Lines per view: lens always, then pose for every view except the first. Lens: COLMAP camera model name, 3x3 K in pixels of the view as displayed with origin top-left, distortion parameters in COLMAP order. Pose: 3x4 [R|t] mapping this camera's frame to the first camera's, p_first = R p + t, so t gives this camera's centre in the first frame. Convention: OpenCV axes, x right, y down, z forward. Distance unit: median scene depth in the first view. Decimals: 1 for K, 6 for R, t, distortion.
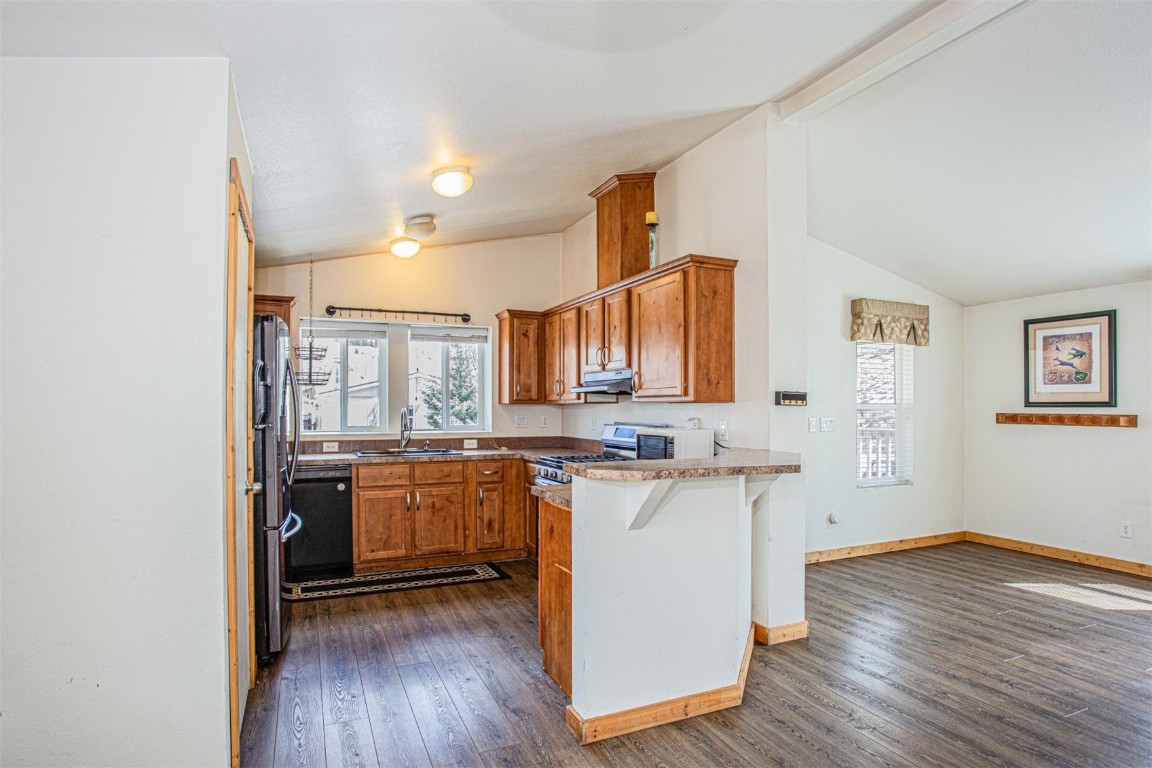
lens RADIAL K [[616.3, 0, 566.6], [0, 616.3, 407.7], [0, 0, 1]] dist [-0.075383, 0.041003]
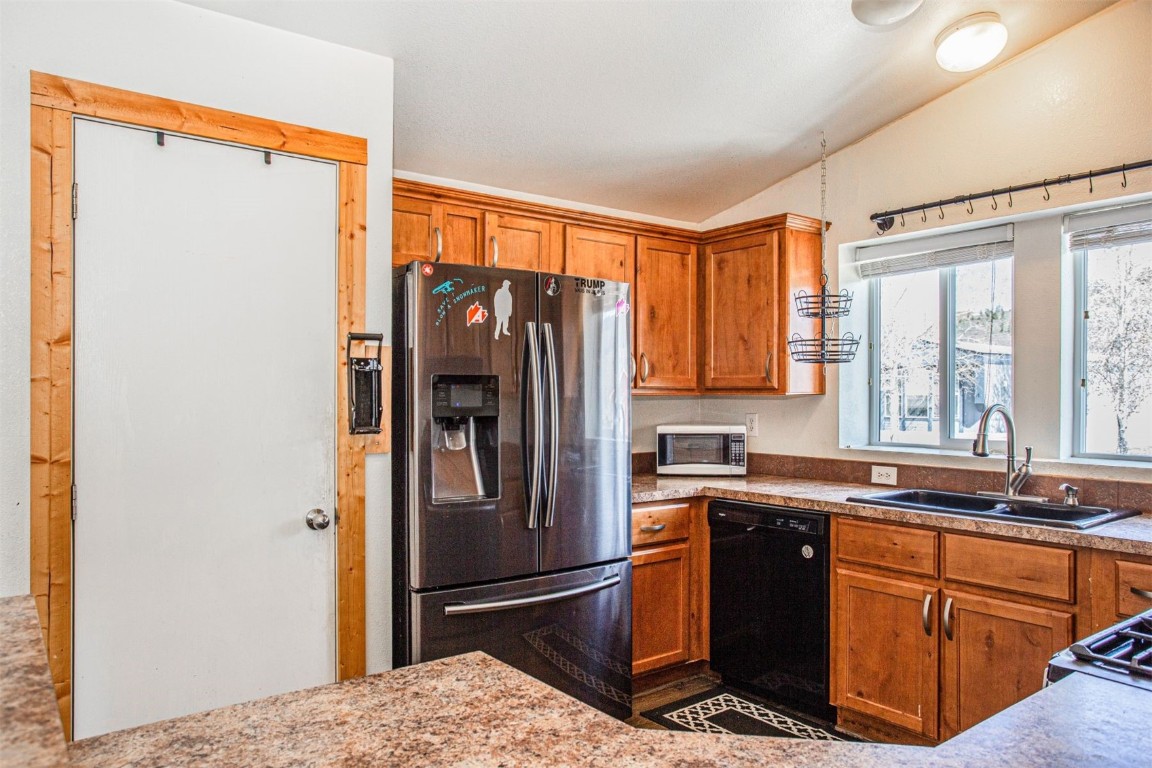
lens RADIAL K [[783.4, 0, 575.5], [0, 783.4, 401.8], [0, 0, 1]] dist [-0.006452, 0.000044]
pose [[0.231894, 0.007947, -0.972709, 0.229256], [0.000520, 0.999965, 0.008294, -0.006634], [0.972741, -0.002429, 0.231882, 0.595614]]
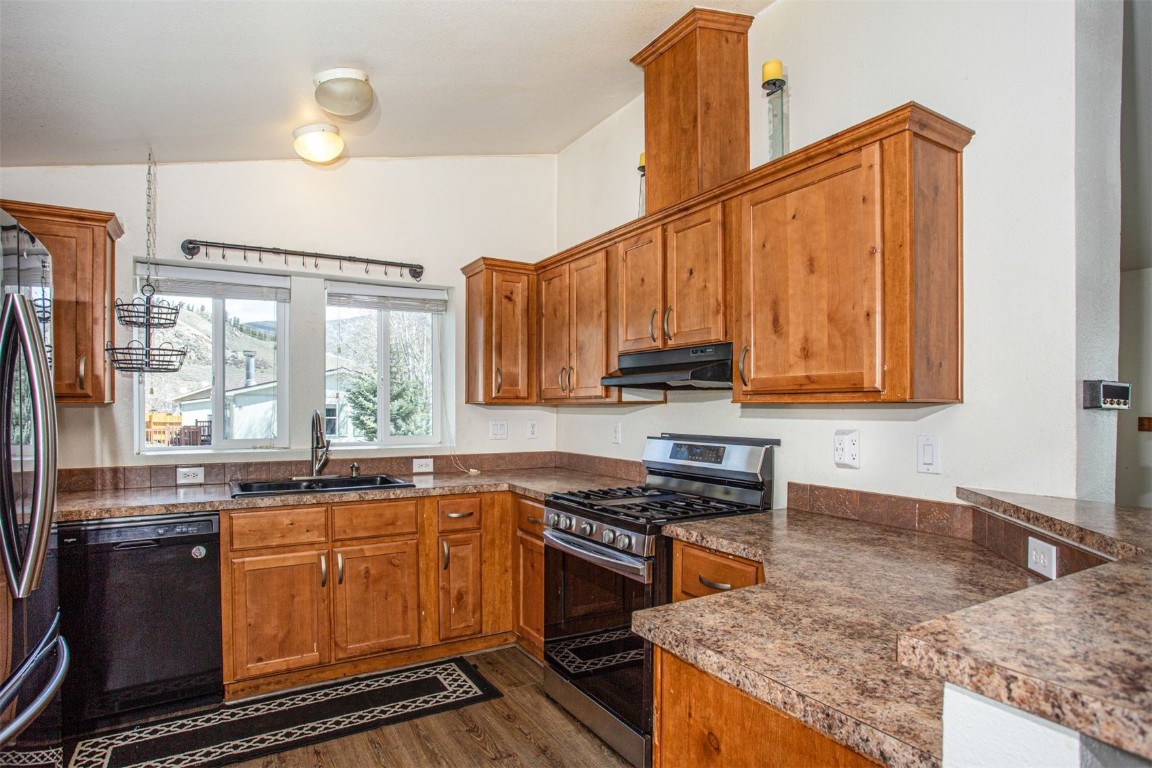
lens RADIAL K [[616.3, 0, 566.6], [0, 616.3, 407.7], [0, 0, 1]] dist [-0.075383, 0.041003]
pose [[0.993462, 0.000271, 0.114164, -0.089957], [-0.000453, 0.999999, 0.001567, -0.003548], [-0.114164, -0.001608, 0.993461, 0.382208]]
